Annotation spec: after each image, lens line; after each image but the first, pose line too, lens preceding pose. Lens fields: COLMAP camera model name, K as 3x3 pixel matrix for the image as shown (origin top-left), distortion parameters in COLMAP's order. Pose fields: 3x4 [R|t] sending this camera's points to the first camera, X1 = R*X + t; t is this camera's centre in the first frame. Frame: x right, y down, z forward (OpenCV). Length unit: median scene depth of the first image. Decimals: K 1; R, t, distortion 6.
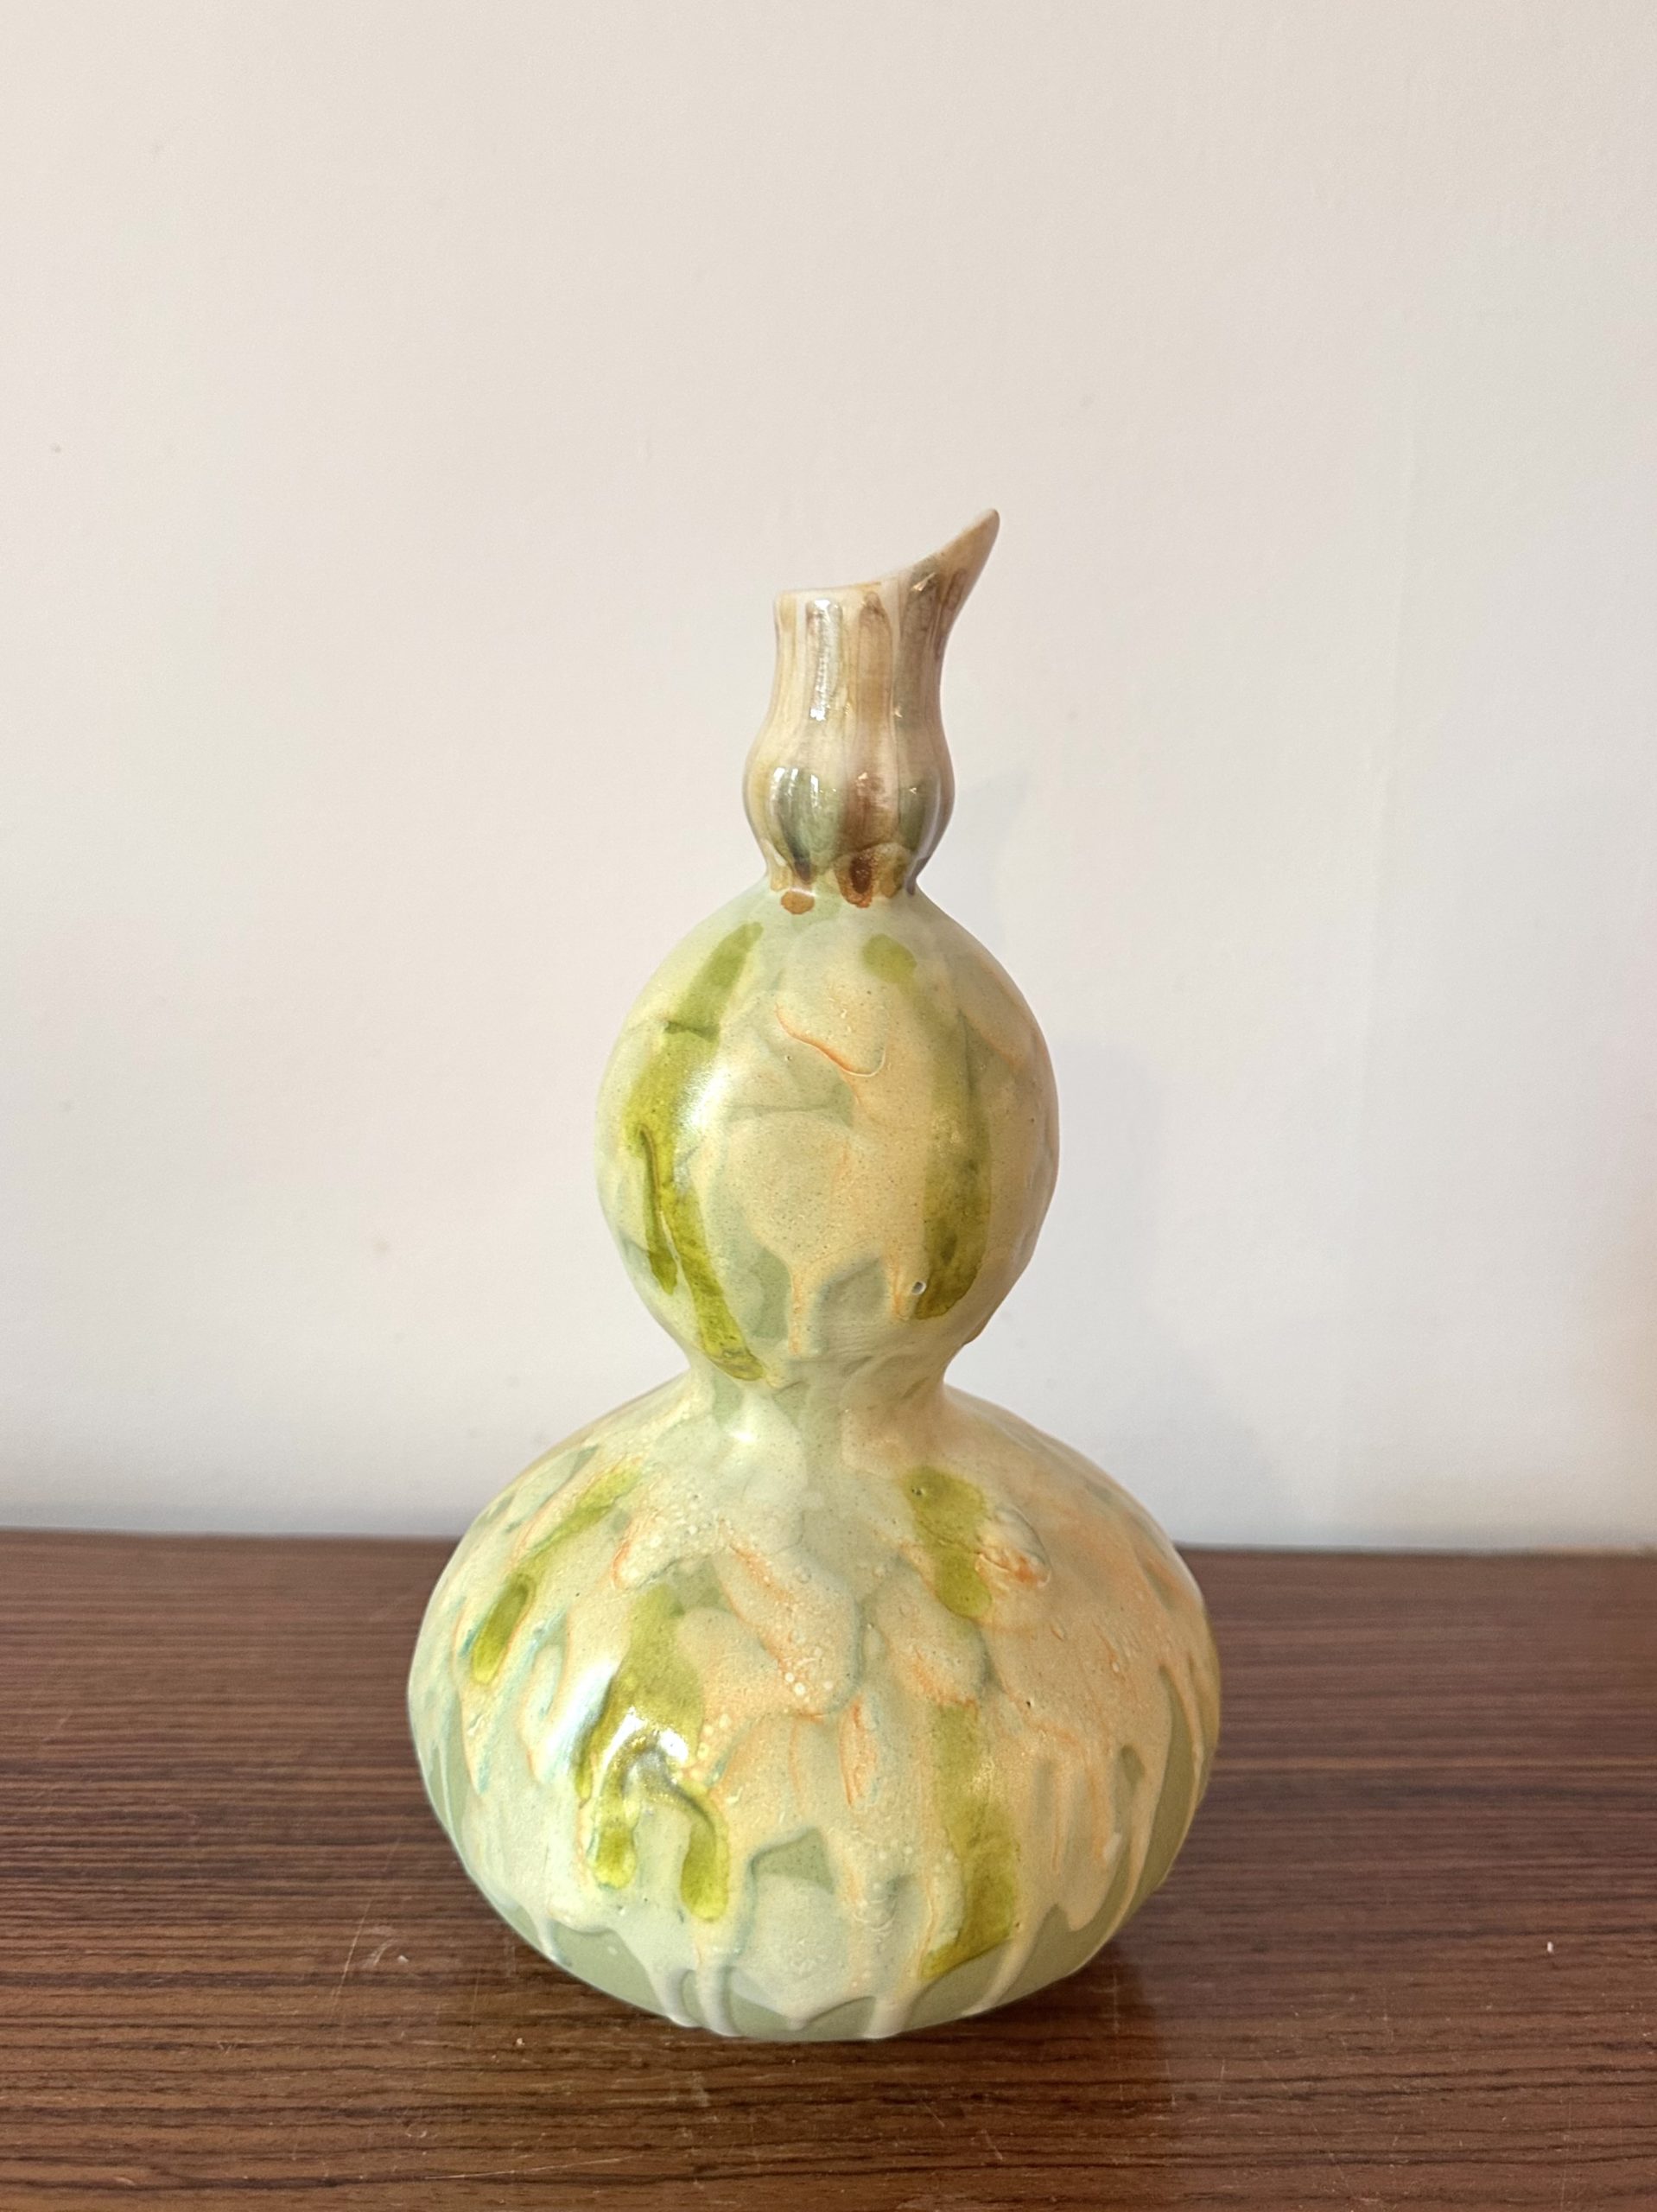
lens RADIAL K [[1566.4, 0, 828.5], [0, 1566.4, 1106.0], [0, 0, 1]] dist [-0.064593, -0.001522]
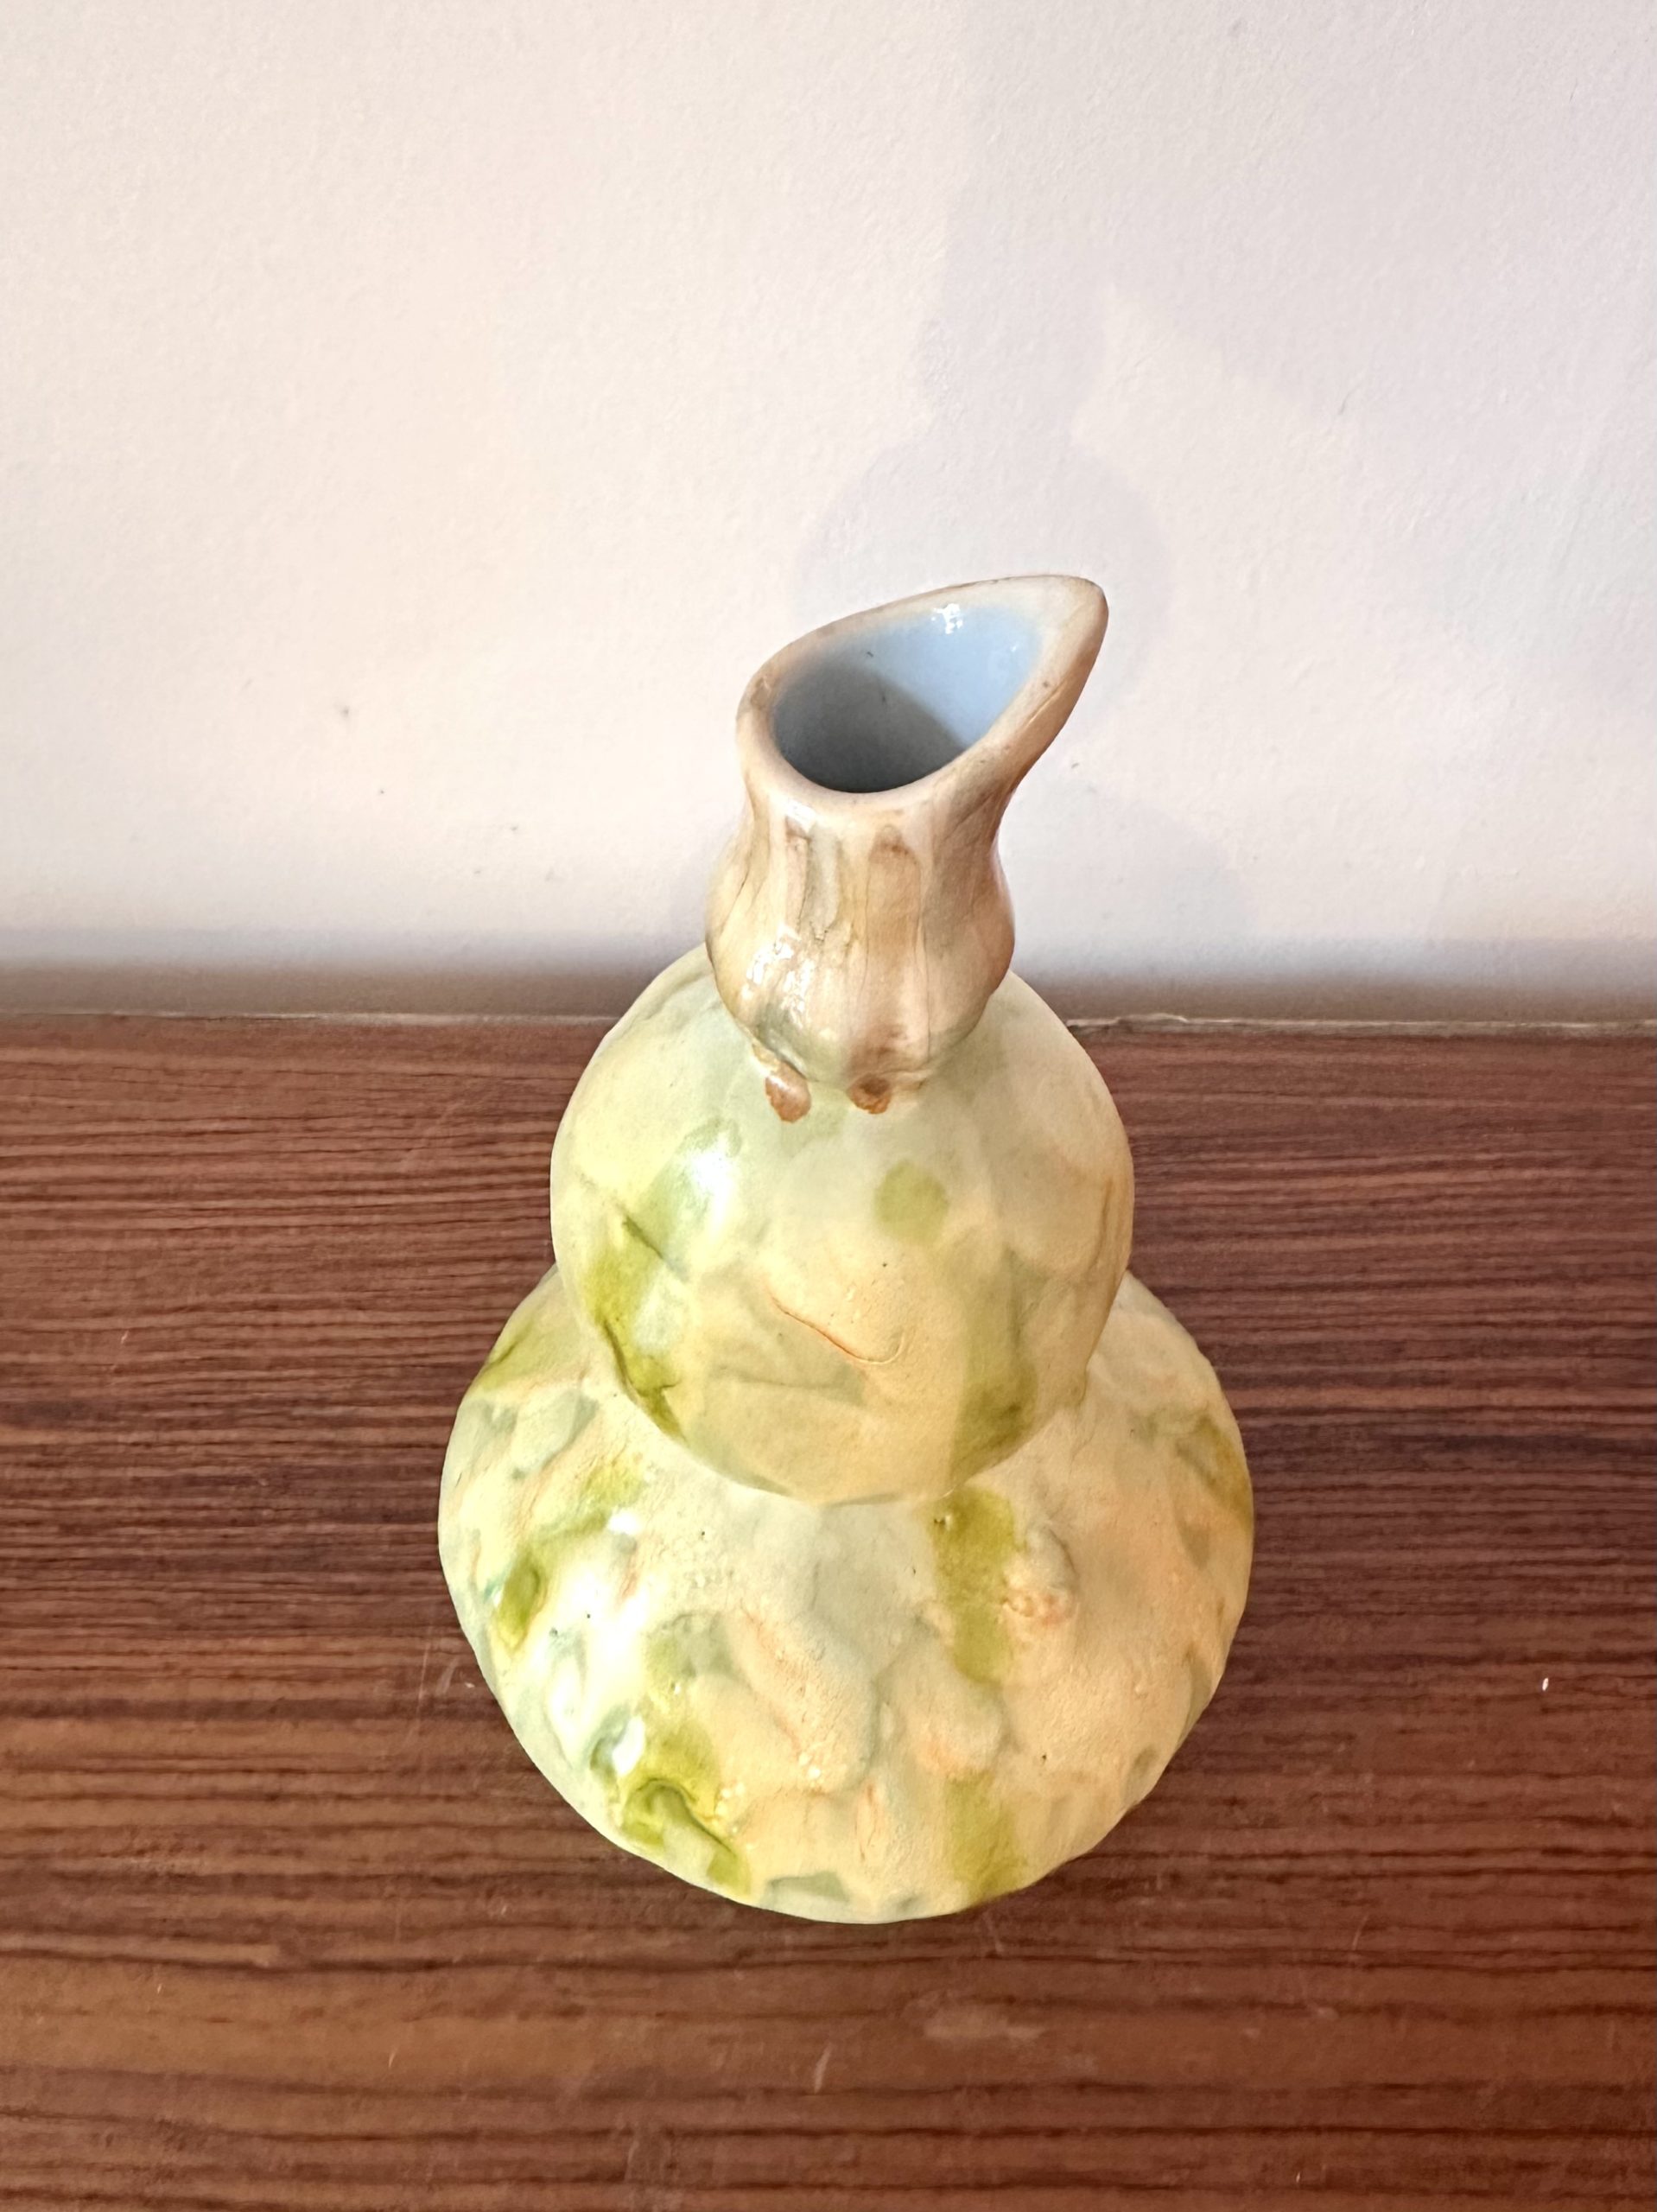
lens RADIAL K [[1600.3, 0, 728.2], [0, 1600.3, 1105.1], [0, 0, 1]] dist [-0.045776, -0.001127]
pose [[0.995532, -0.000267, -0.094419, 0.019615], [0.054579, 0.817631, 0.573150, -0.479314], [0.077047, -0.575743, 0.813992, 0.342276]]
